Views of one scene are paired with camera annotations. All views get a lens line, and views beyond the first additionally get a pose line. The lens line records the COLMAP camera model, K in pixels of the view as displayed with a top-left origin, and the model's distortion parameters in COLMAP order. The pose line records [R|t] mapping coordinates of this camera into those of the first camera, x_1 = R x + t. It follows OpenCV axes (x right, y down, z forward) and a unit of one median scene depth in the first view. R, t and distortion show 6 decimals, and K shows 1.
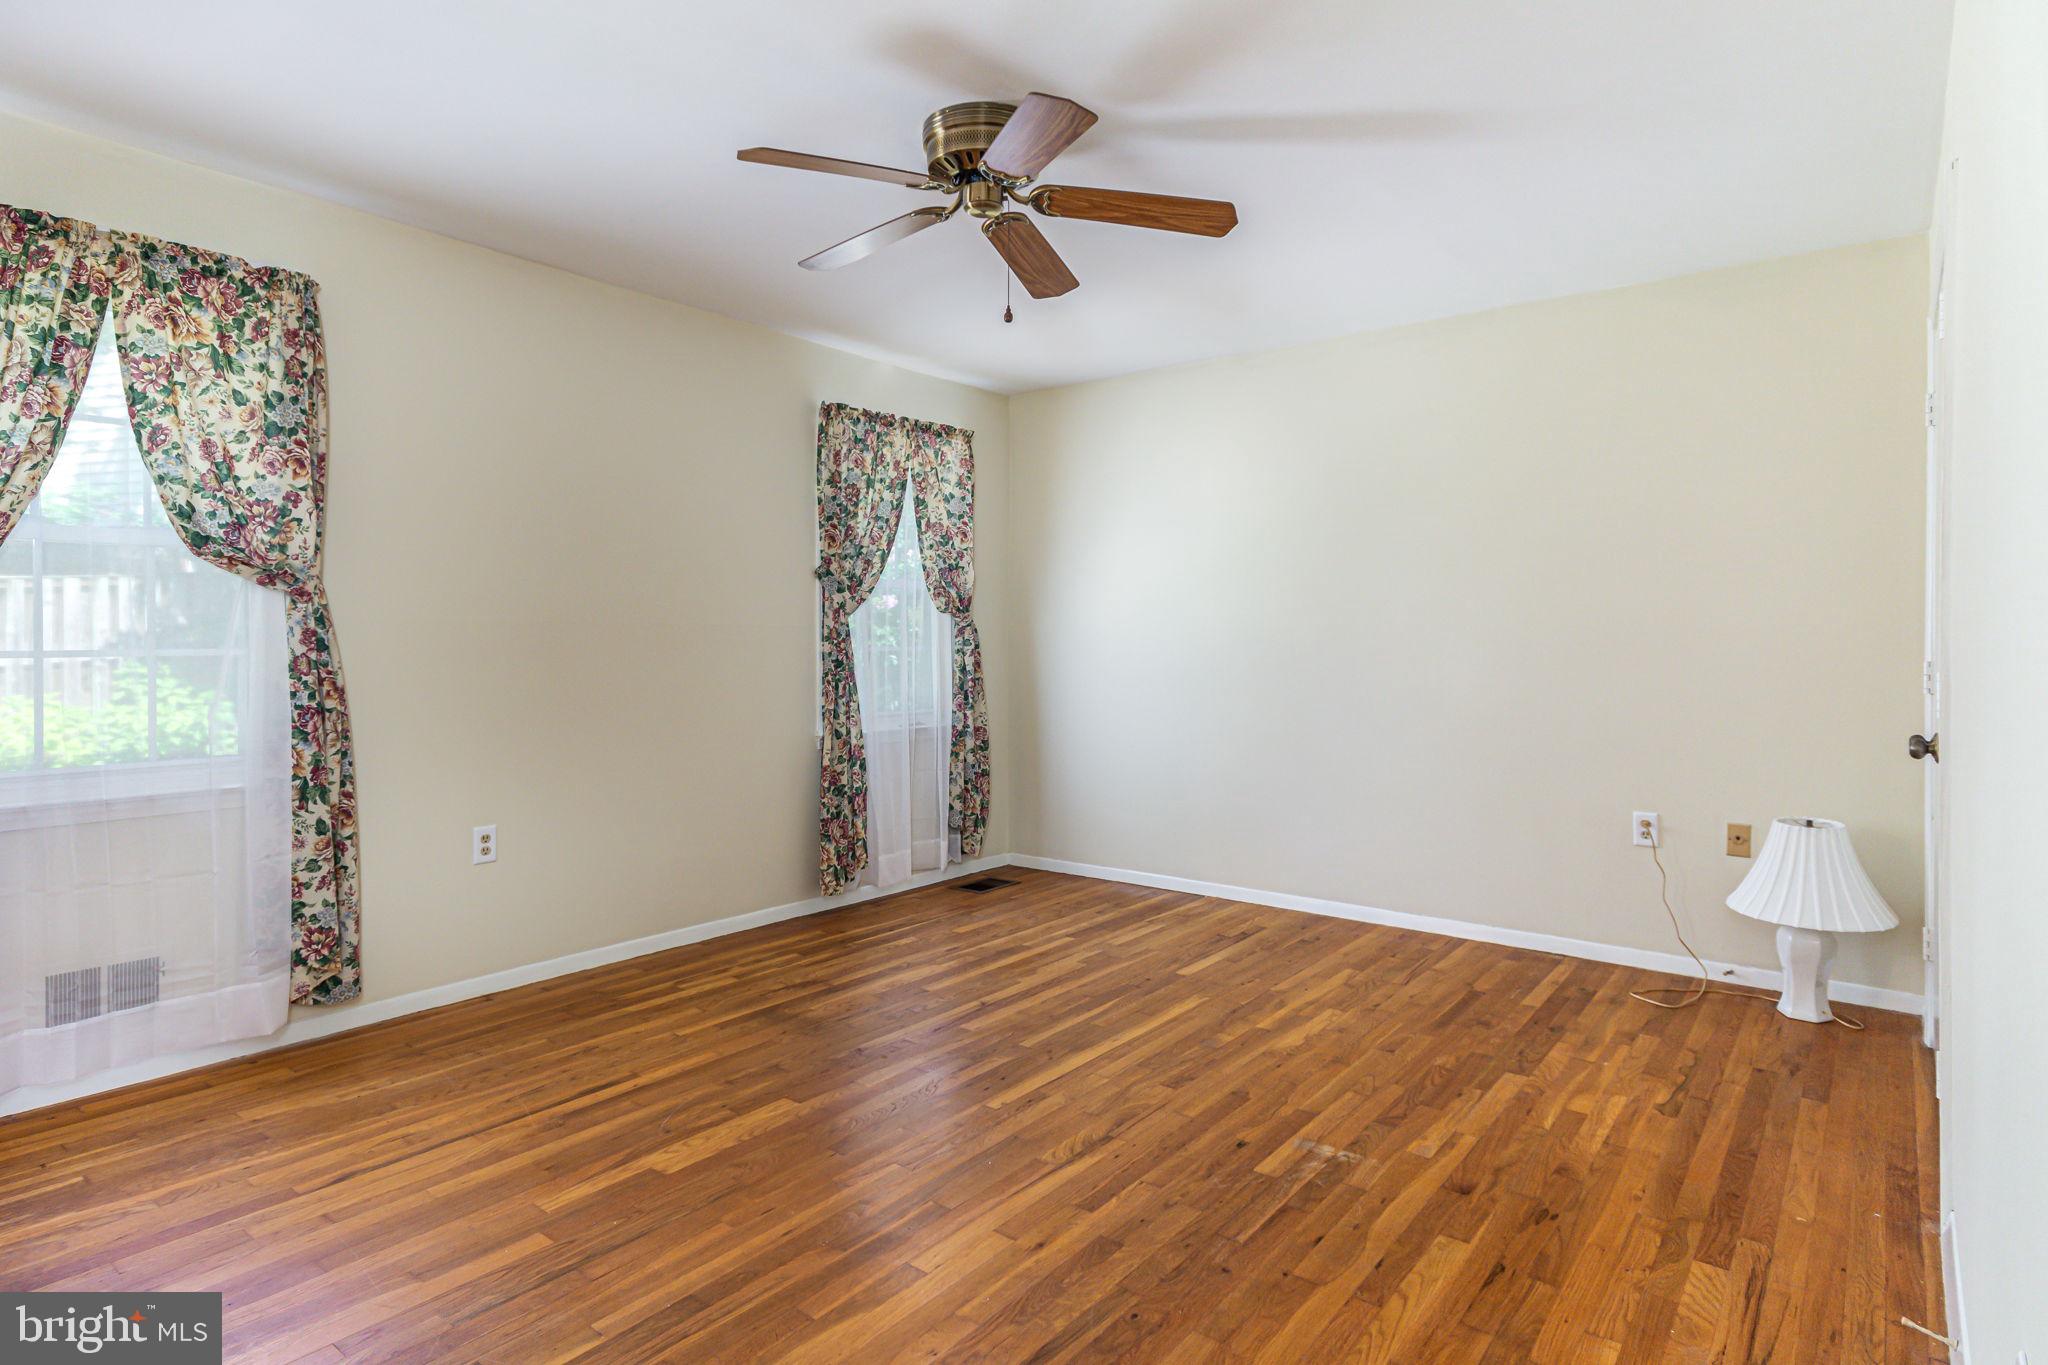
lens RADIAL K [[1122.1, 0, 1010.2], [0, 1122.1, 622.6], [0, 0, 1]] dist [0.004852, 0.000559]
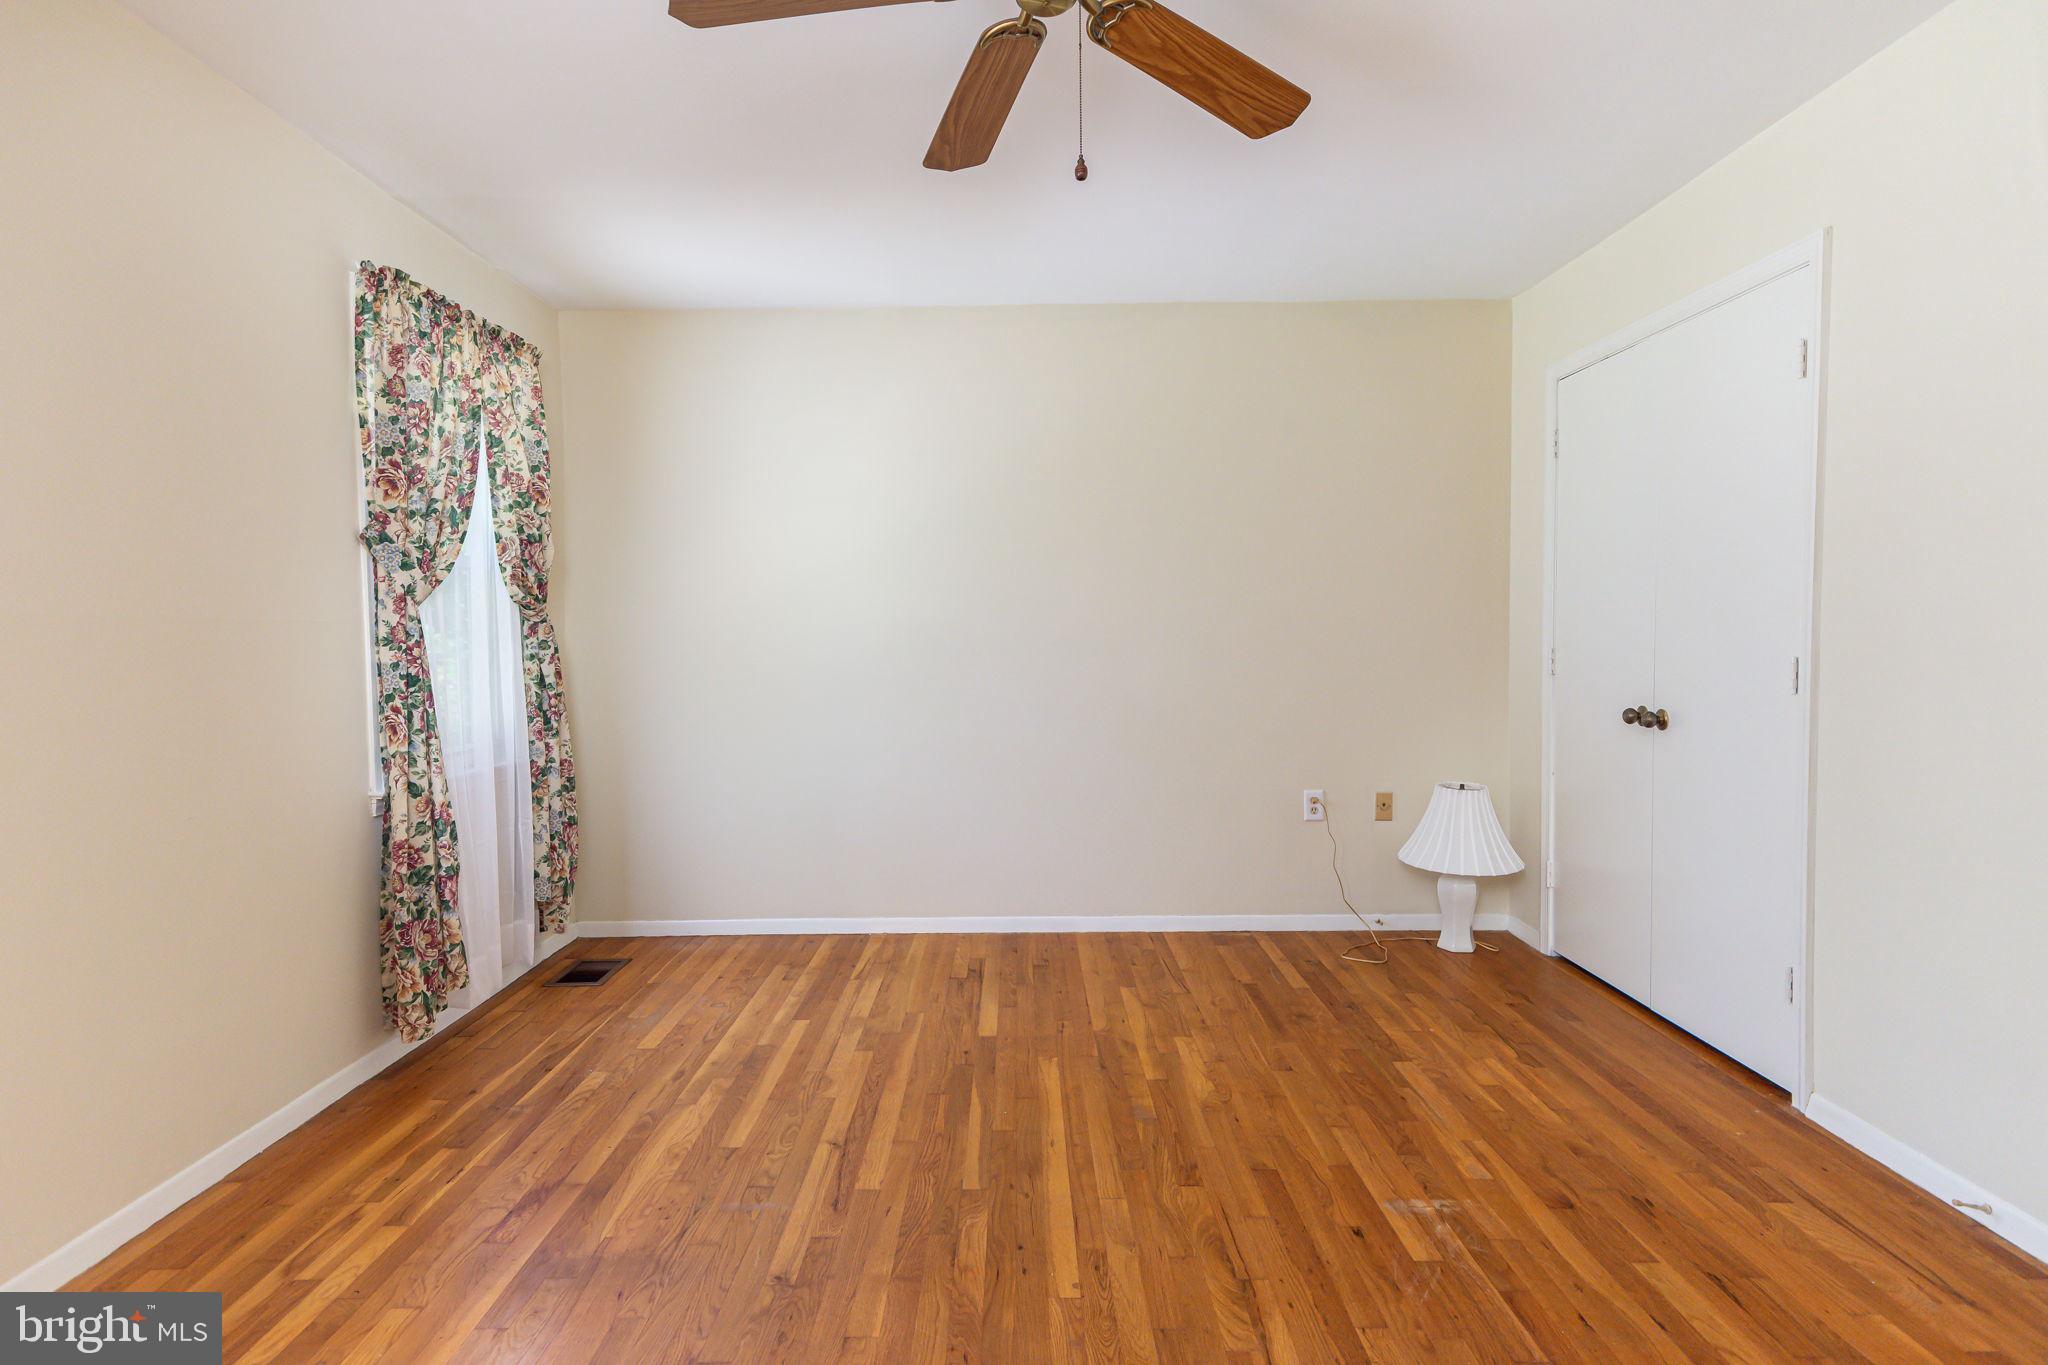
lens RADIAL K [[1102.4, 0, 1034.5], [0, 1102.4, 667.0], [0, 0, 1]] dist [0.006036, 0.000294]
pose [[0.779860, -0.027188, 0.625364, -0.279833], [0.000470, 0.999081, 0.042849, 0.001986], [-0.625954, -0.033122, 0.779156, 0.294200]]
